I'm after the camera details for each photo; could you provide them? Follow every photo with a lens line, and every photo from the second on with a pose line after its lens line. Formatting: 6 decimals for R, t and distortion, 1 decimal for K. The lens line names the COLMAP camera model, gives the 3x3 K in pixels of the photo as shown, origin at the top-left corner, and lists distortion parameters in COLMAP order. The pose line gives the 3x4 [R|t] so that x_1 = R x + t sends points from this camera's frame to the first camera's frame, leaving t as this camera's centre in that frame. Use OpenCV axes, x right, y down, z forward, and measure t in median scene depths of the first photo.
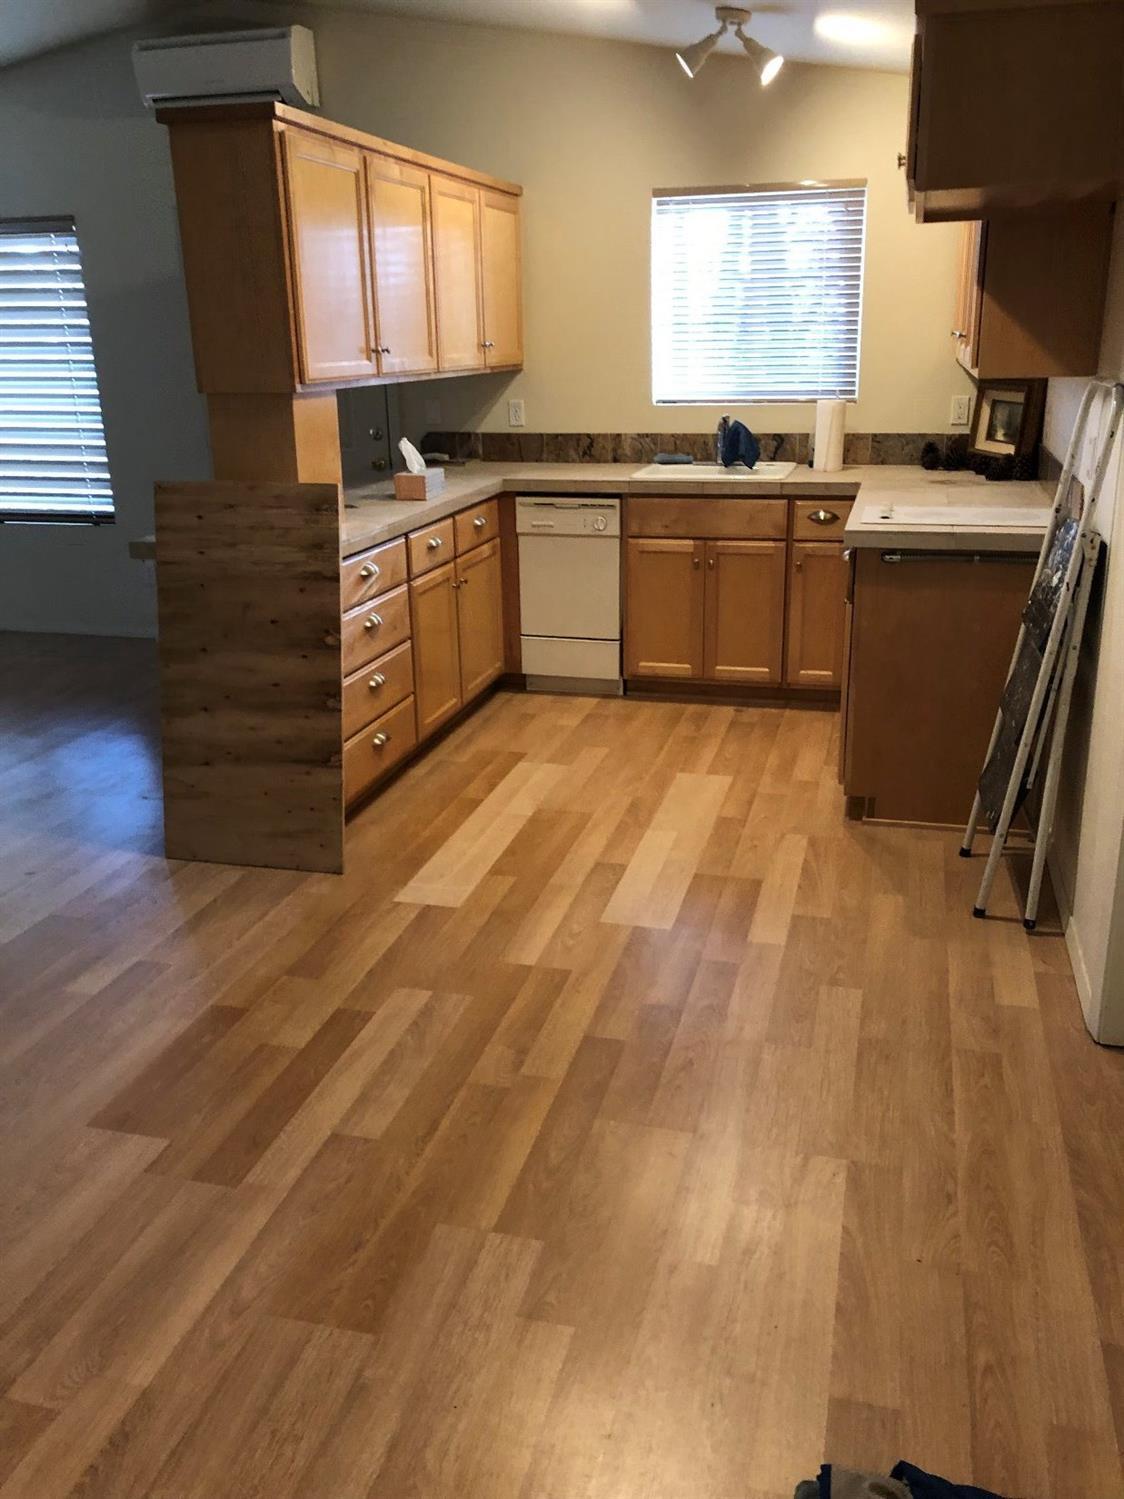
lens RADIAL K [[1230.9, 0, 564.4], [0, 1230.9, 731.5], [0, 0, 1]] dist [0.023245, -0.009613]
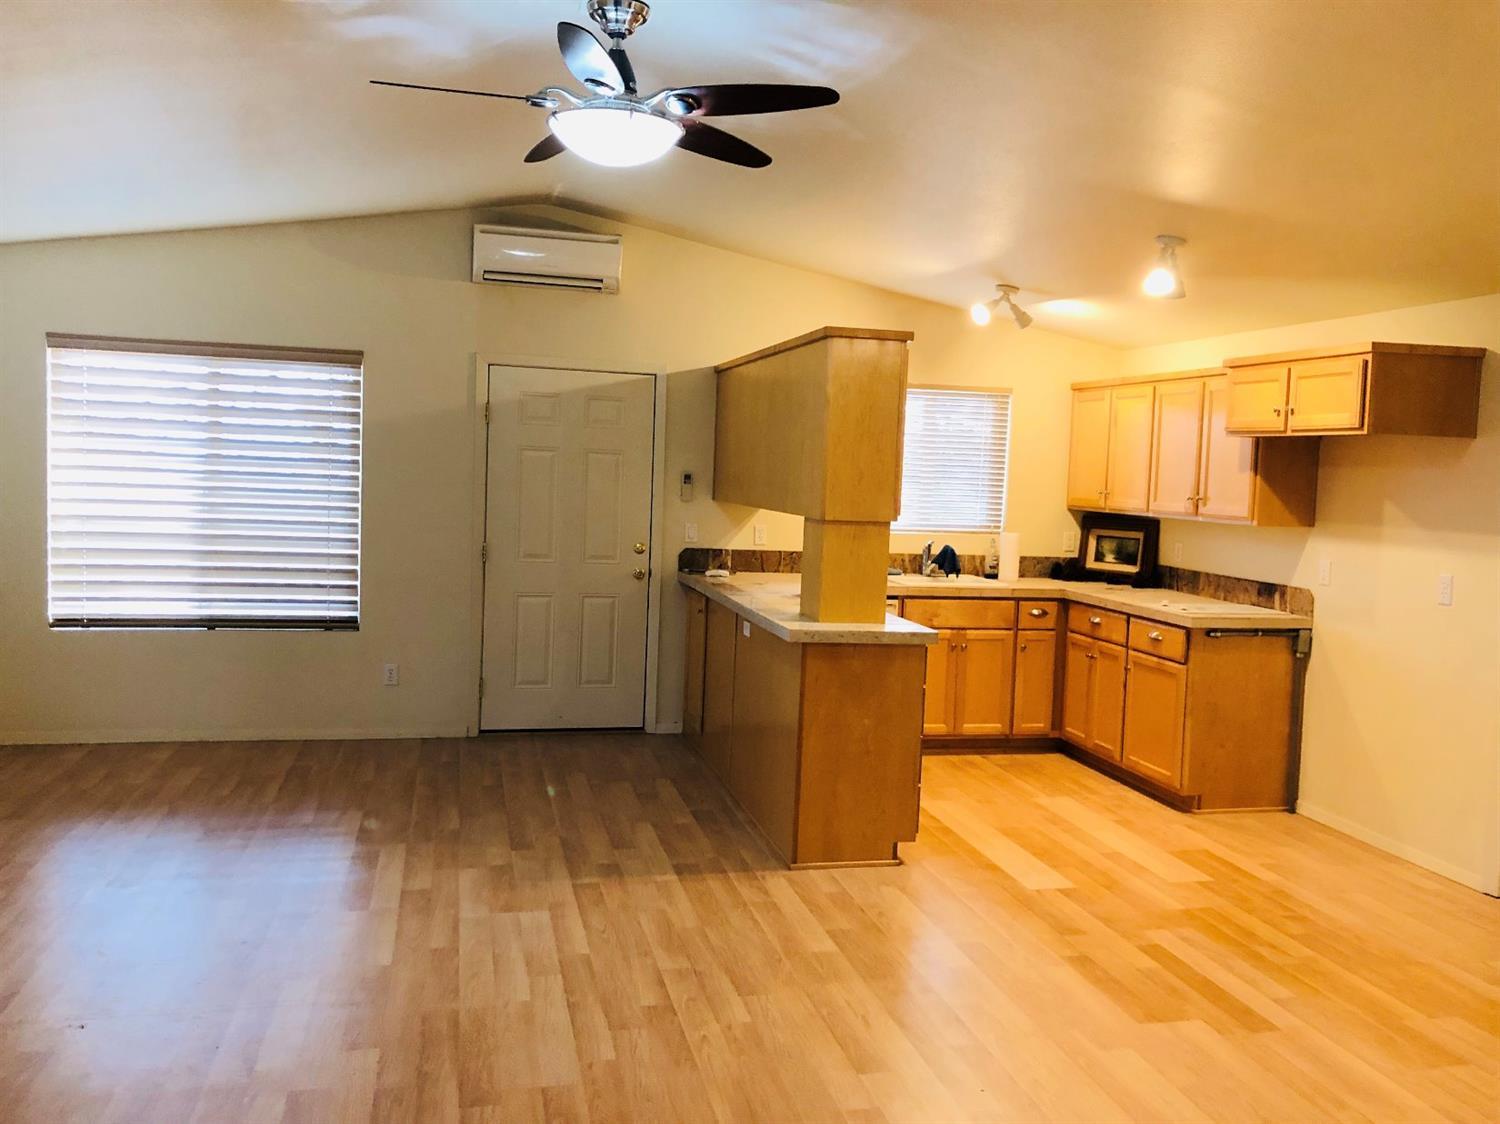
lens RADIAL K [[1231.8, 0, 750.0], [0, 1231.8, 562.0], [0, 0, 1]] dist [0.023245, -0.009613]
pose [[0.878561, 0.013596, 0.477437, -0.835399], [0.094260, 0.975000, -0.201219, 0.024981], [-0.468237, 0.221786, 0.855316, -0.074726]]
